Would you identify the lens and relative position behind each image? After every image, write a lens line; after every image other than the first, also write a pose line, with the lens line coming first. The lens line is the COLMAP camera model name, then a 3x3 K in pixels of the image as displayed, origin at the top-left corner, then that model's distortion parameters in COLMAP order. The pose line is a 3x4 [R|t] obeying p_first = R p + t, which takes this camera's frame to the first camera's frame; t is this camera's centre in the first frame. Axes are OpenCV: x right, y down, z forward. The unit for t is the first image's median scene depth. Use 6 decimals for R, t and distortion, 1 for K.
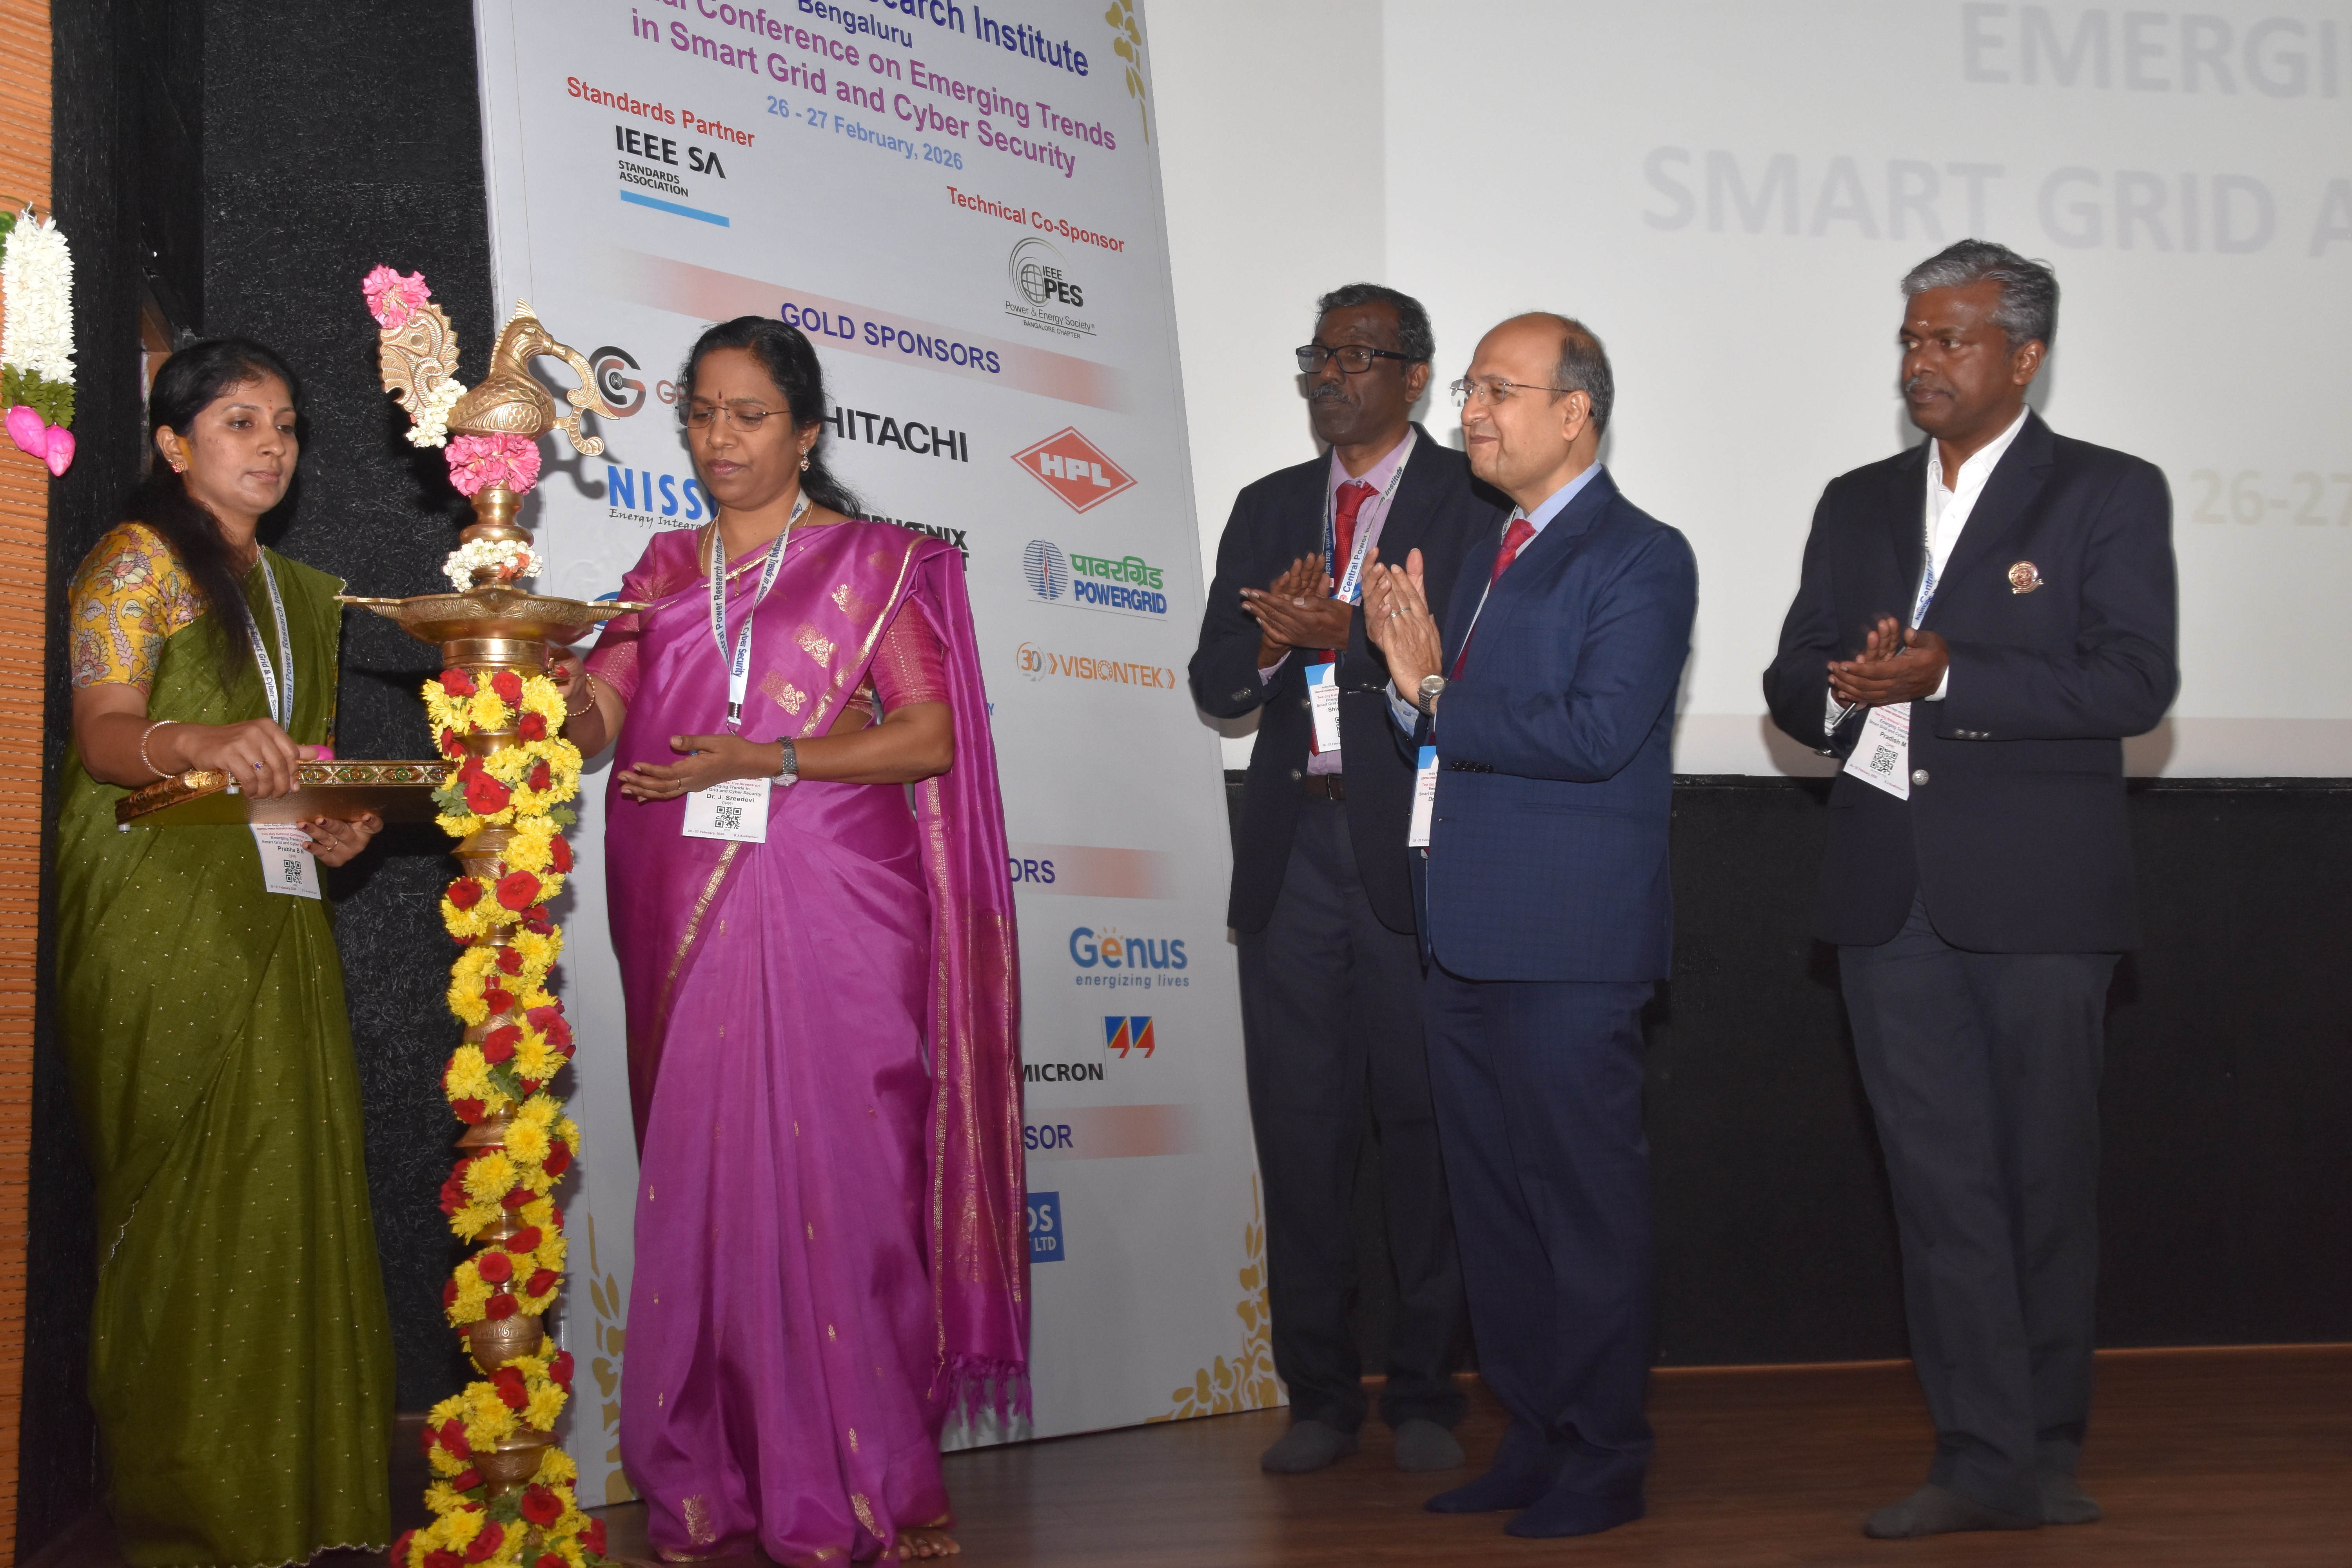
lens RADIAL K [[2901.2, 0, 1174.0], [0, 2901.2, 818.3], [0, 0, 1]] dist [-0.041550, 0.323401]
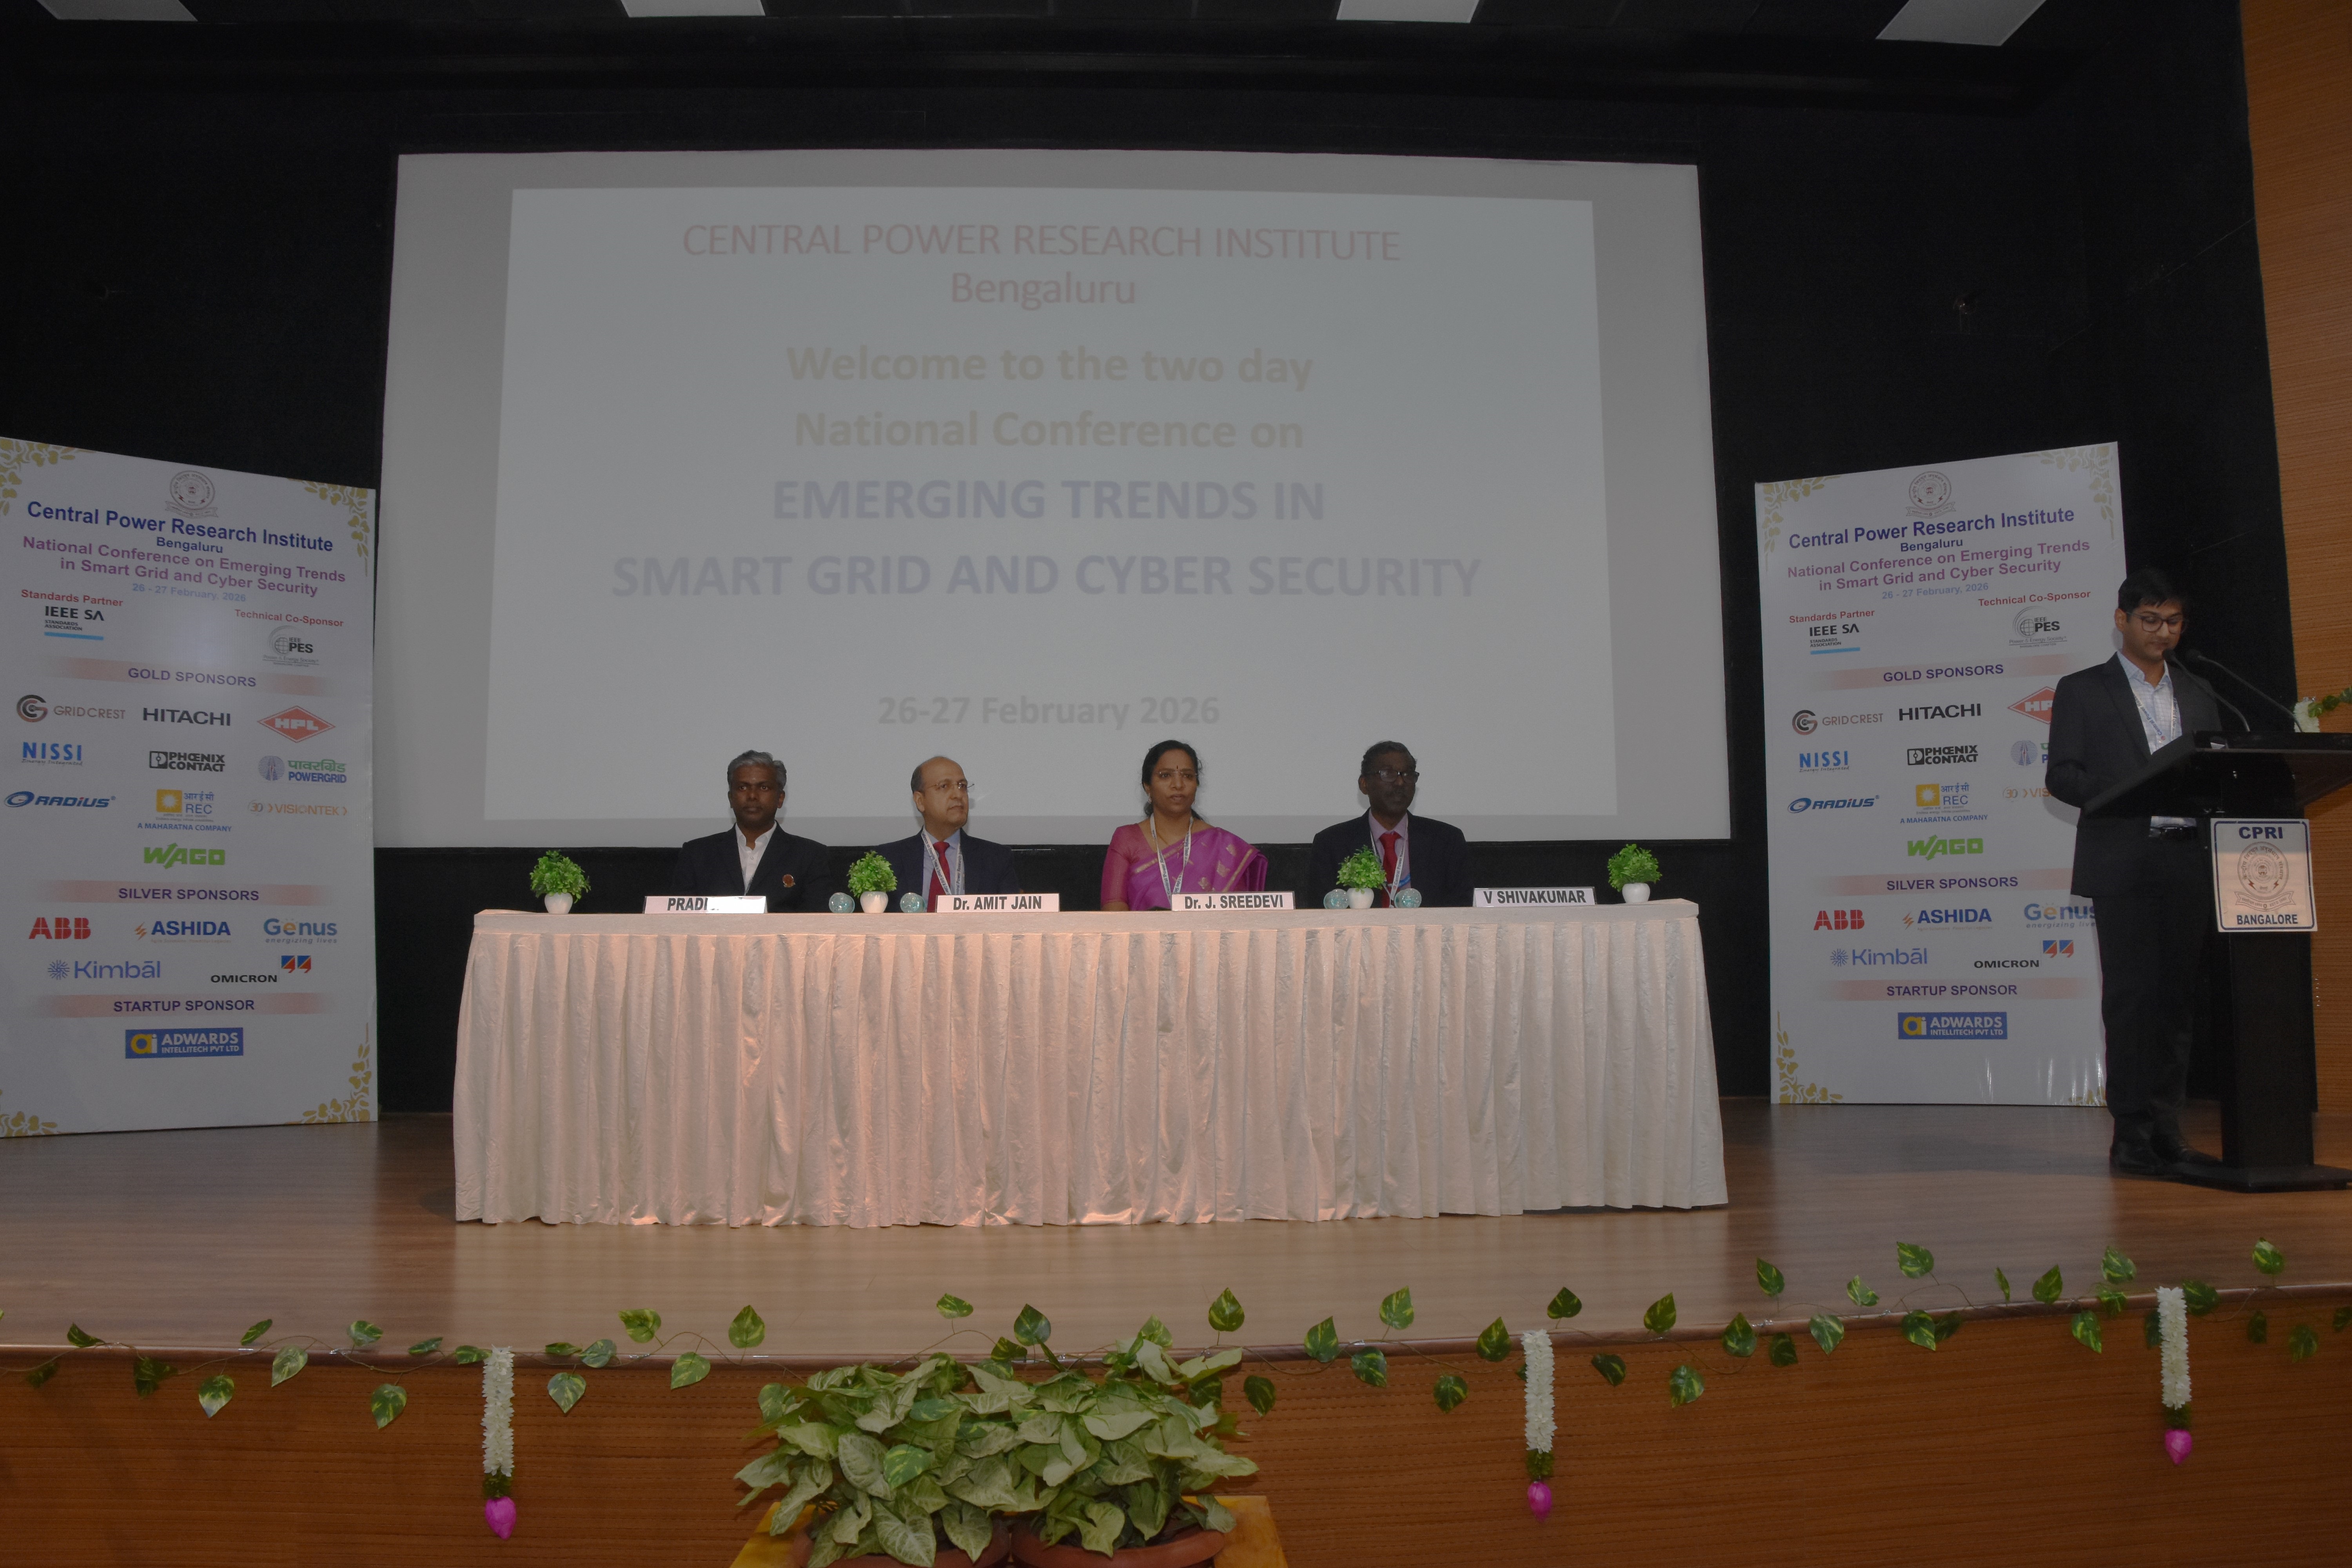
lens RADIAL K [[1825.9, 0, 1179.2], [0, 1825.9, 827.9], [0, 0, 1]] dist [-0.178982, 0.121083]
pose [[0.988628, -0.004625, -0.150310, 0.899013], [0.006705, 0.999889, 0.013336, -0.050166], [0.150231, -0.014192, 0.988549, -0.312412]]
